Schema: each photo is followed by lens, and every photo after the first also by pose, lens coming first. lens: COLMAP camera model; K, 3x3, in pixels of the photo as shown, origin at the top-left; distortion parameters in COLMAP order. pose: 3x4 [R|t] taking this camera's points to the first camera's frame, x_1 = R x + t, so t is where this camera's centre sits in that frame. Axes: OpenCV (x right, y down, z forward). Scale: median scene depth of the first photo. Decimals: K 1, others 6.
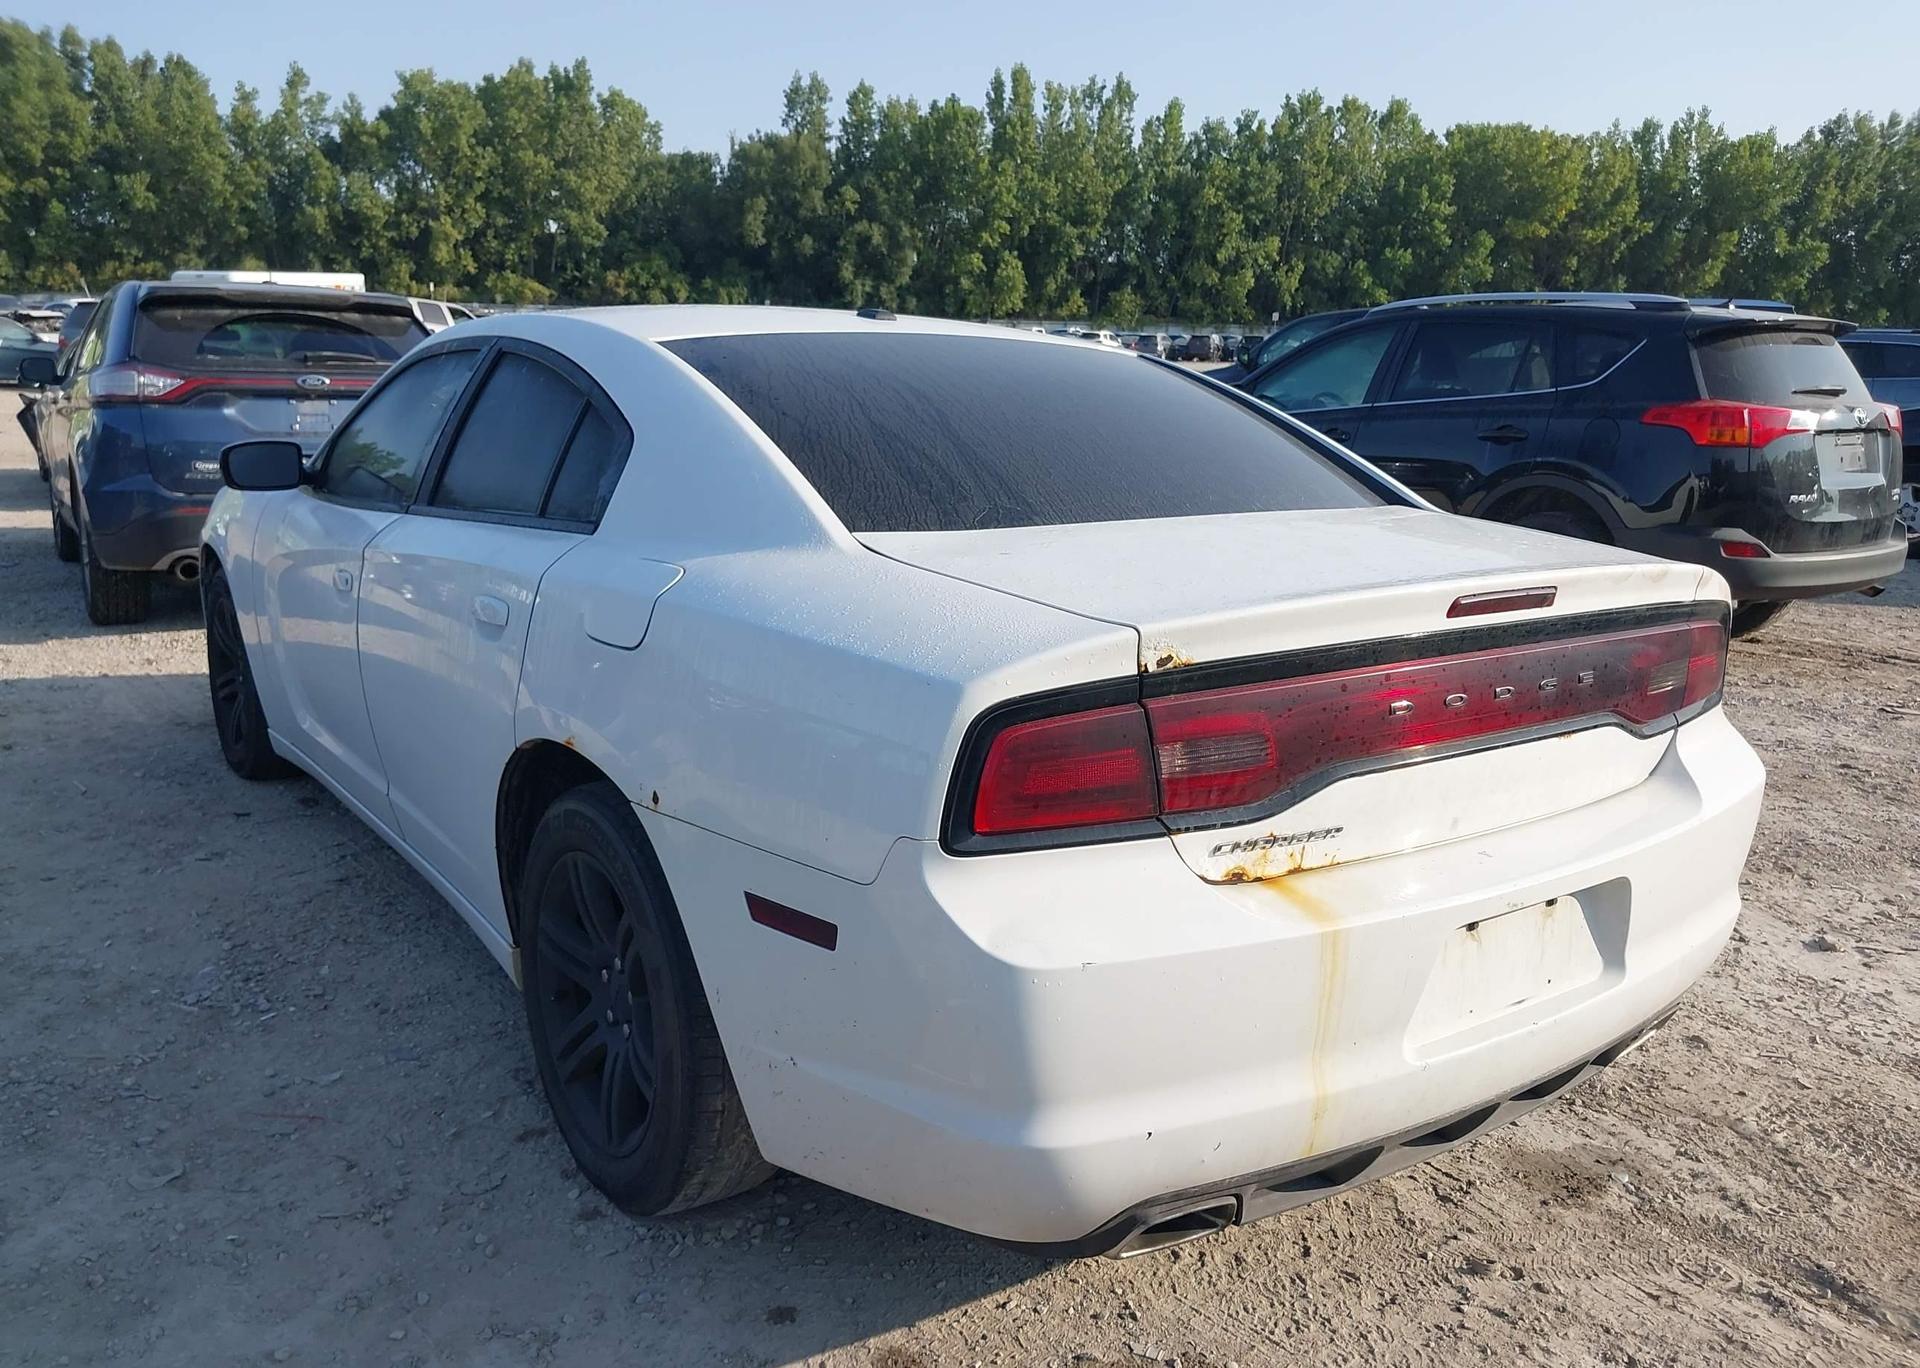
lens RADIAL K [[1570.8, 0, 960.0], [0, 1570.8, 684.0], [0, 0, 1]] dist [0.006263, -0.007055]
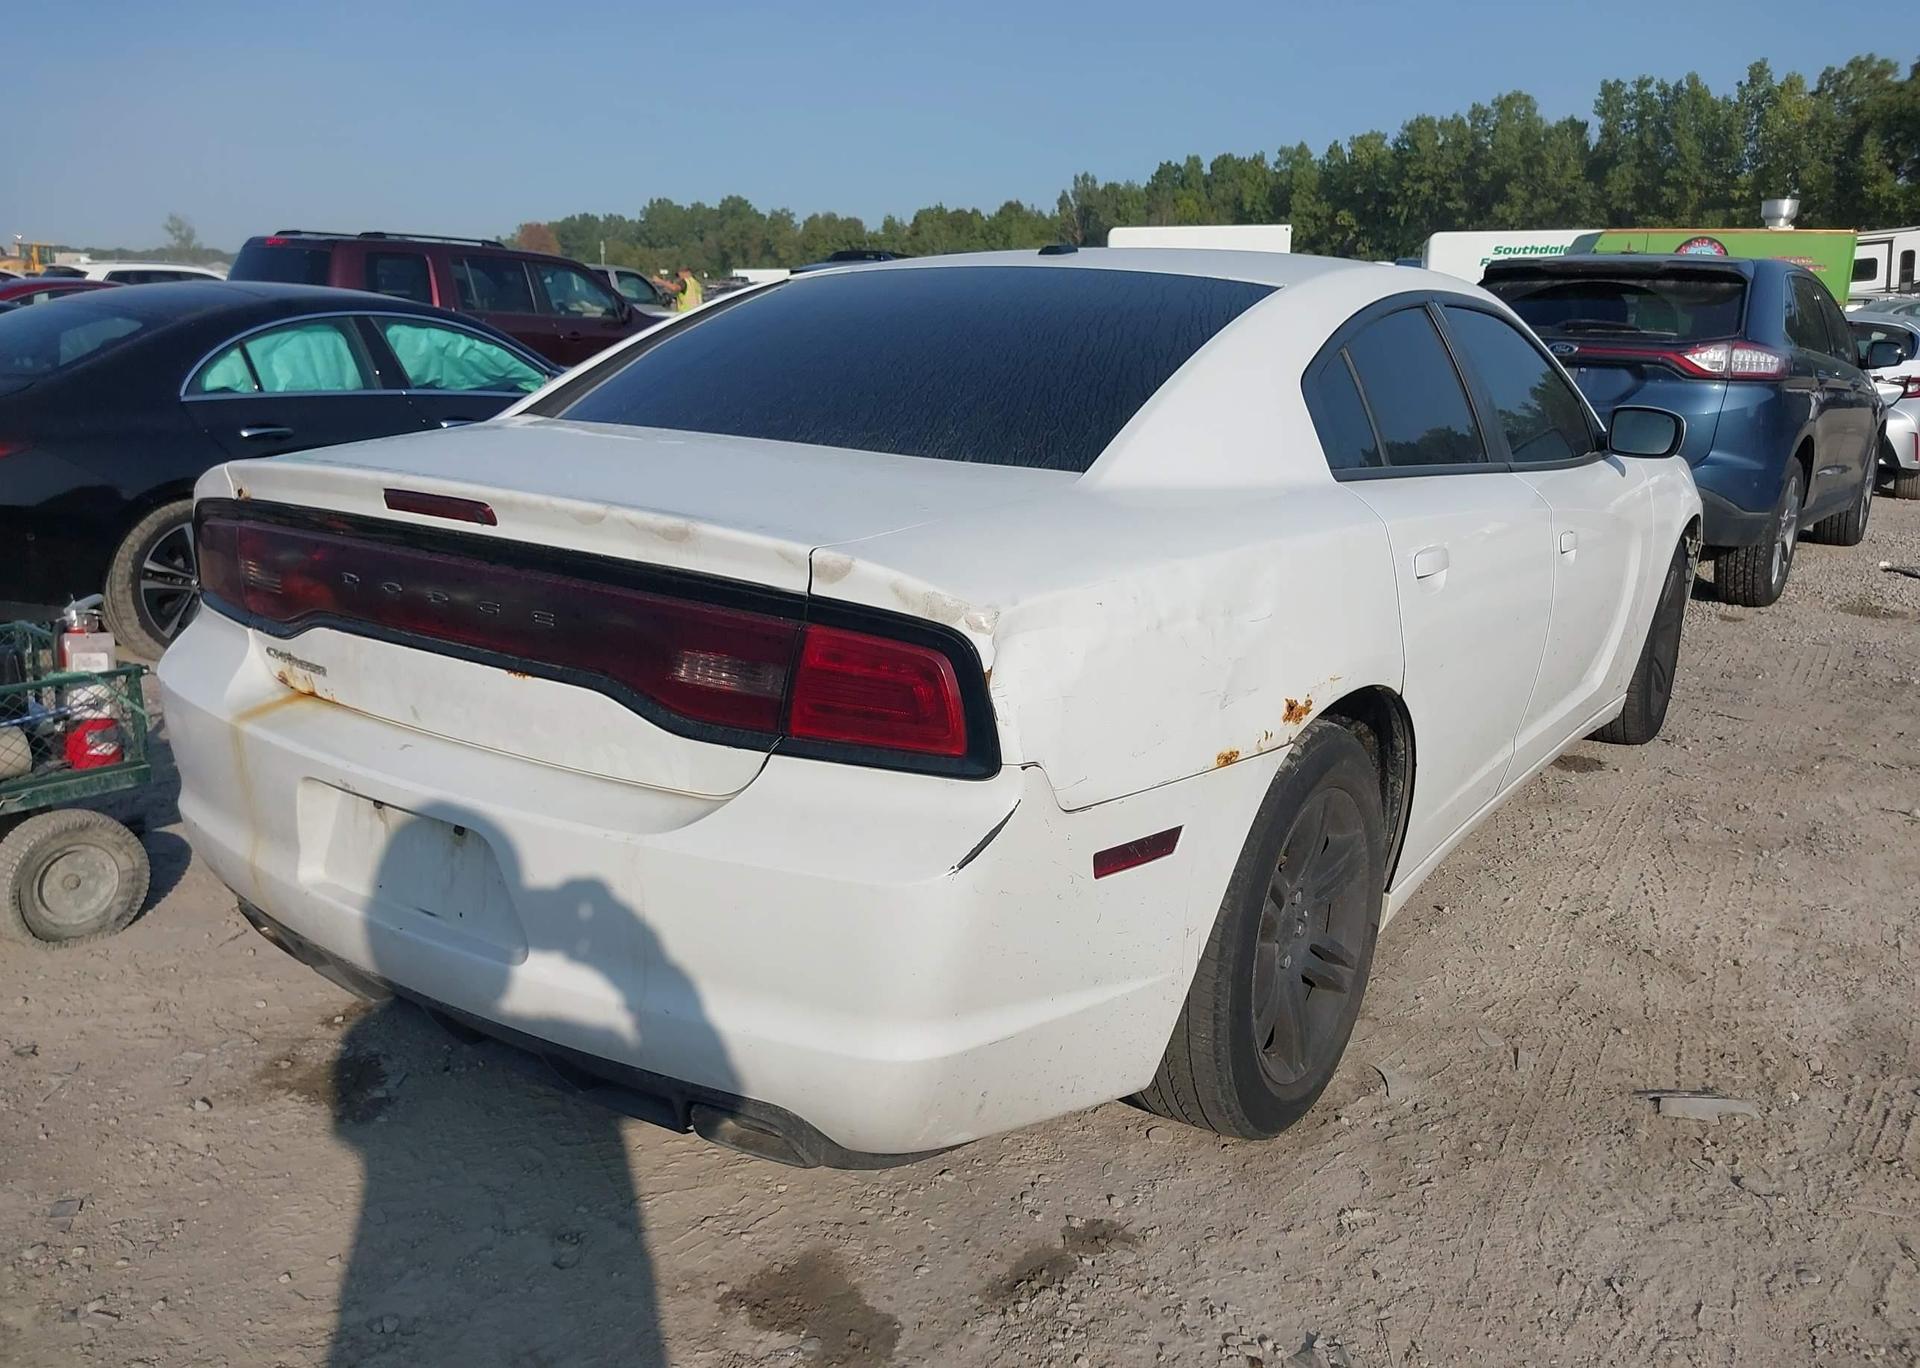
lens RADIAL K [[1519.7, 0, 951.5], [0, 1519.7, 713.8], [0, 0, 1]] dist [0.044875, -0.043557]
pose [[0.330663, 0.237028, -0.913499, 0.064320], [-0.214250, 0.961527, 0.171937, -0.007608], [0.919108, 0.138864, 0.368724, 0.045663]]
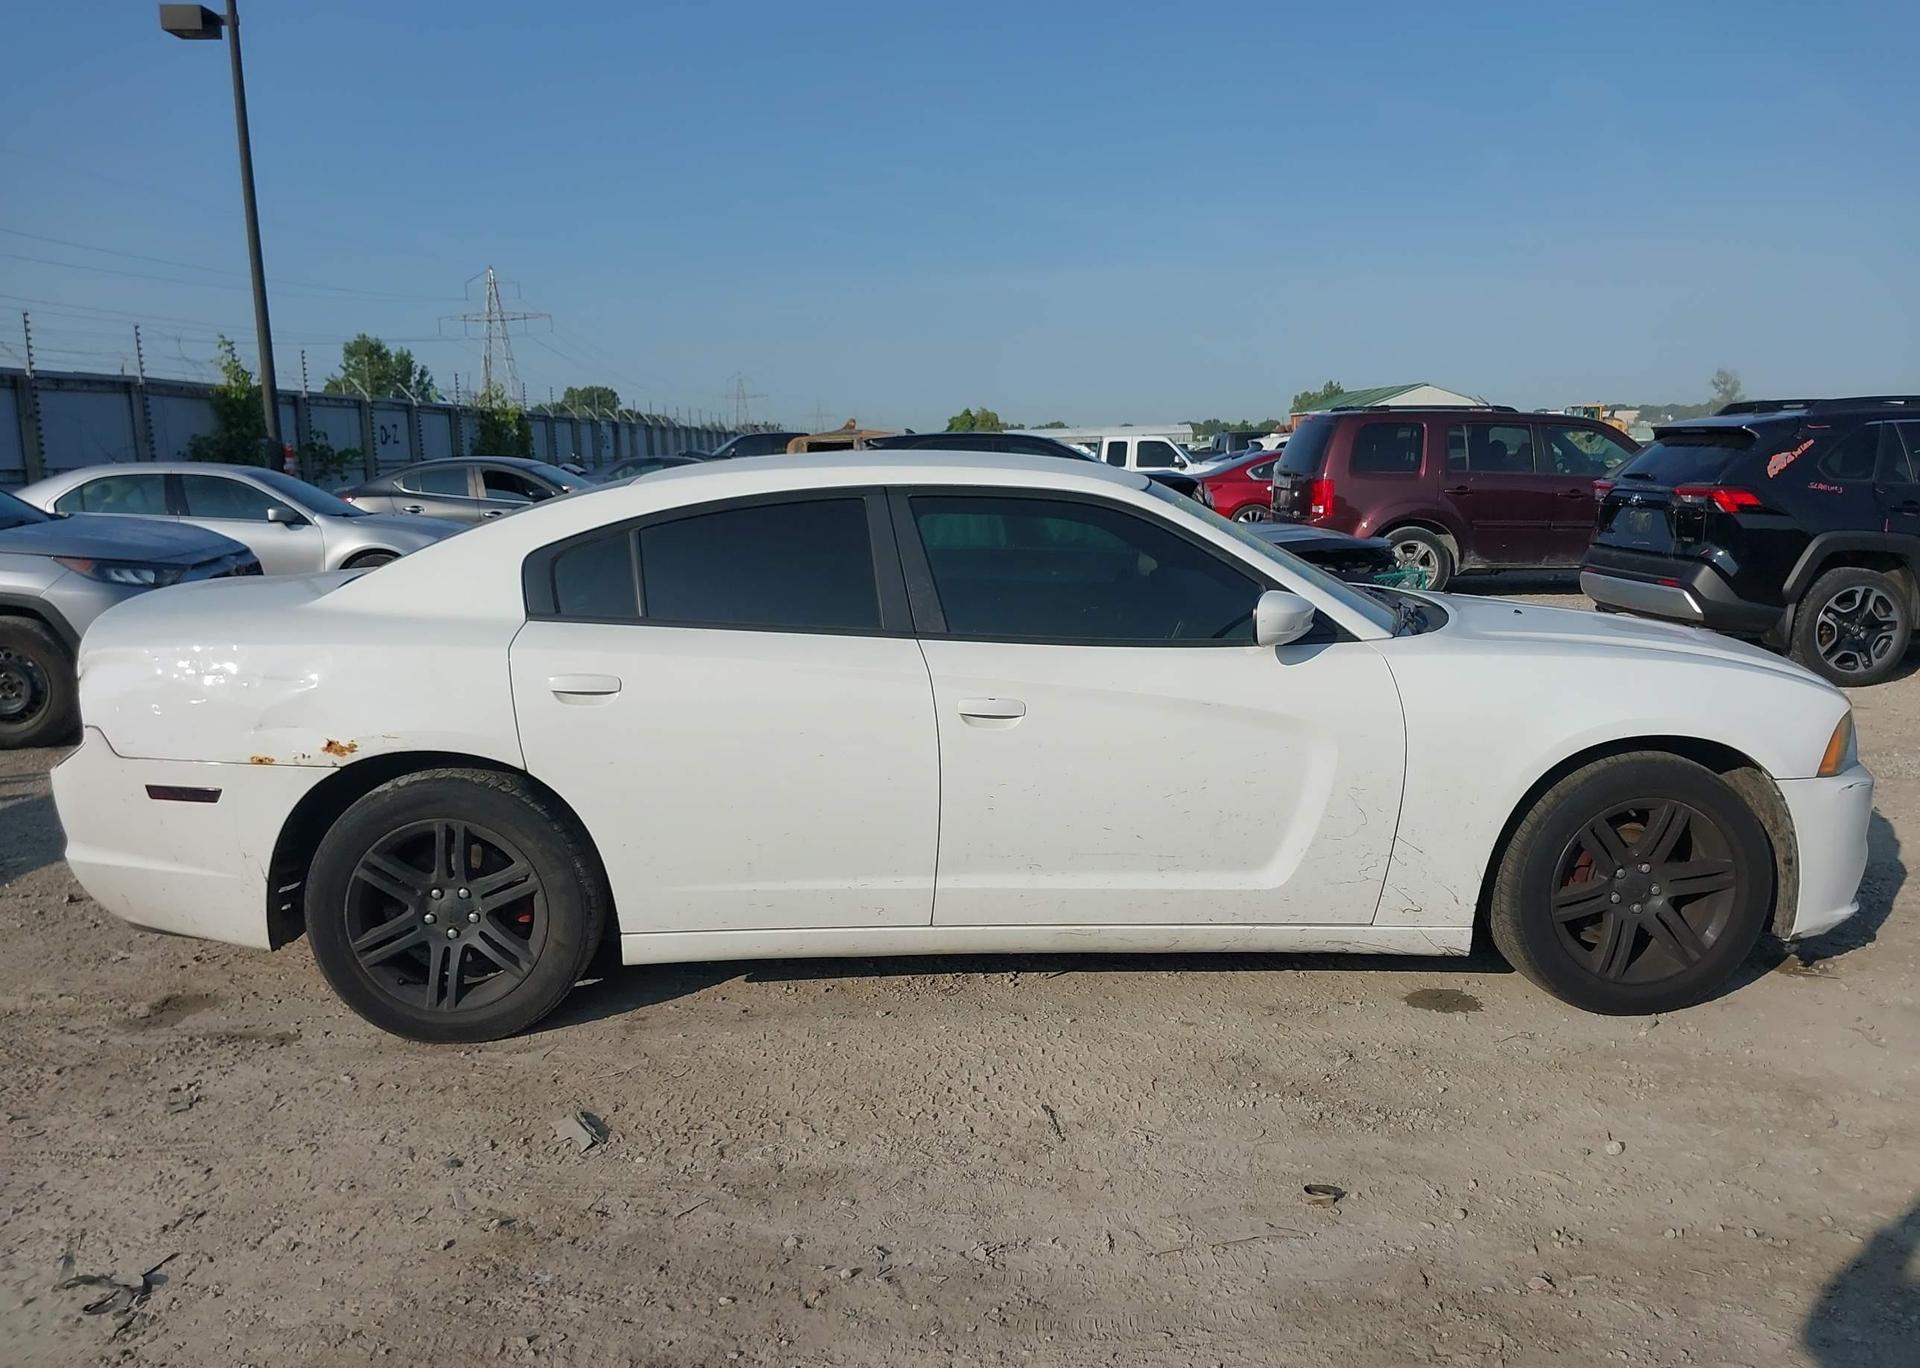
lens RADIAL K [[1507.9, 0, 953.3], [0, 1507.9, 666.0], [0, 0, 1]] dist [0.045095, -0.049881]
pose [[-0.552197, 0.111480, -0.826227, 0.071305], [-0.175024, 0.953435, 0.245618, -0.031435], [0.815135, 0.280239, -0.506972, 0.140669]]
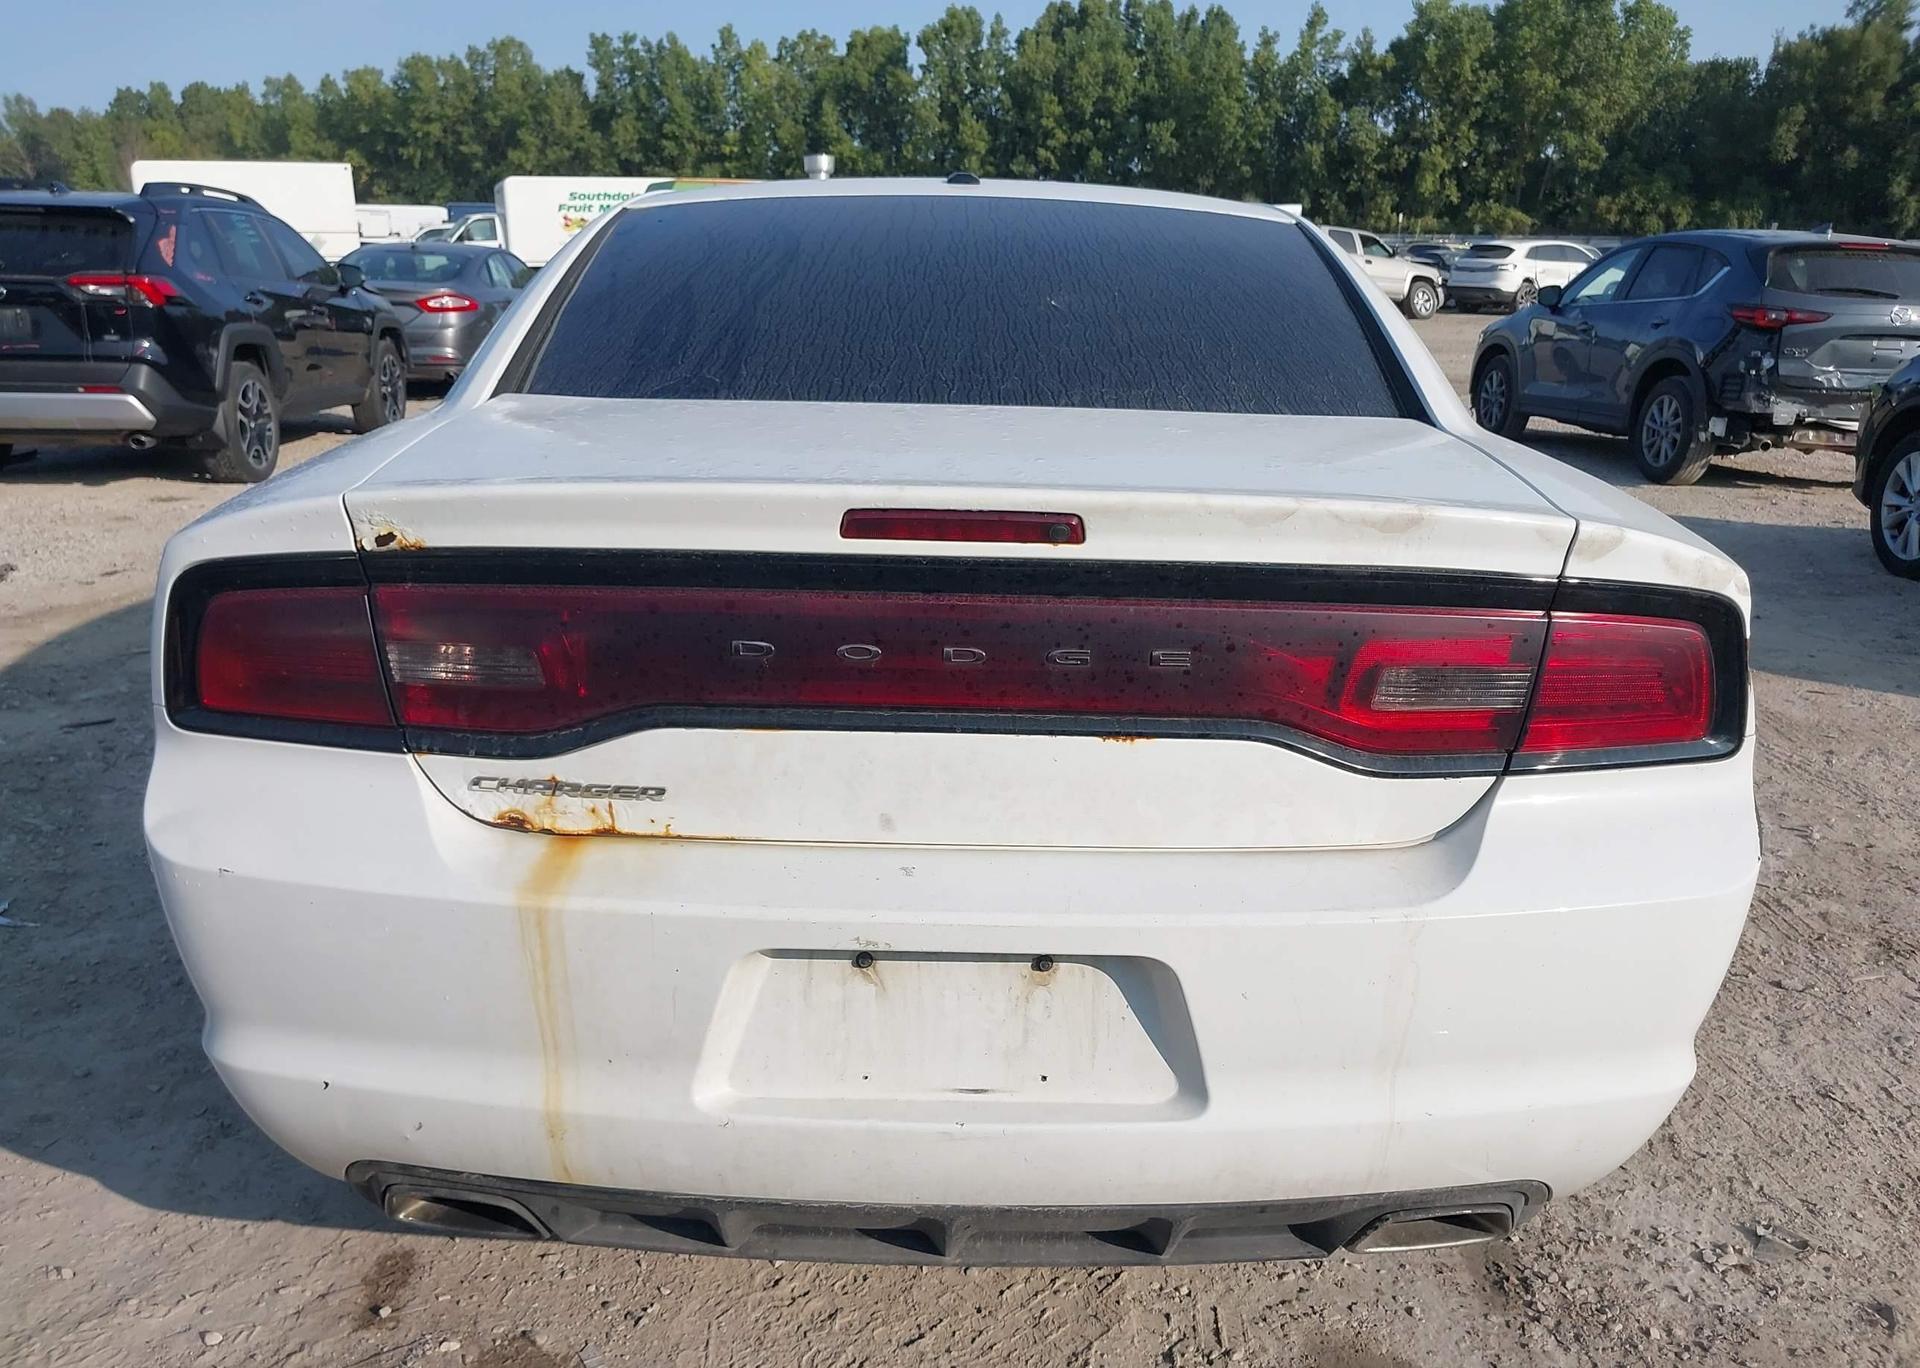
lens RADIAL K [[1519.7, 0, 951.5], [0, 1519.7, 713.8], [0, 0, 1]] dist [0.044875, -0.043557]
pose [[0.807529, 0.160980, -0.567434, 0.034884], [-0.124968, 0.986890, 0.102134, -0.001795], [0.576437, -0.011565, 0.817060, 0.021274]]
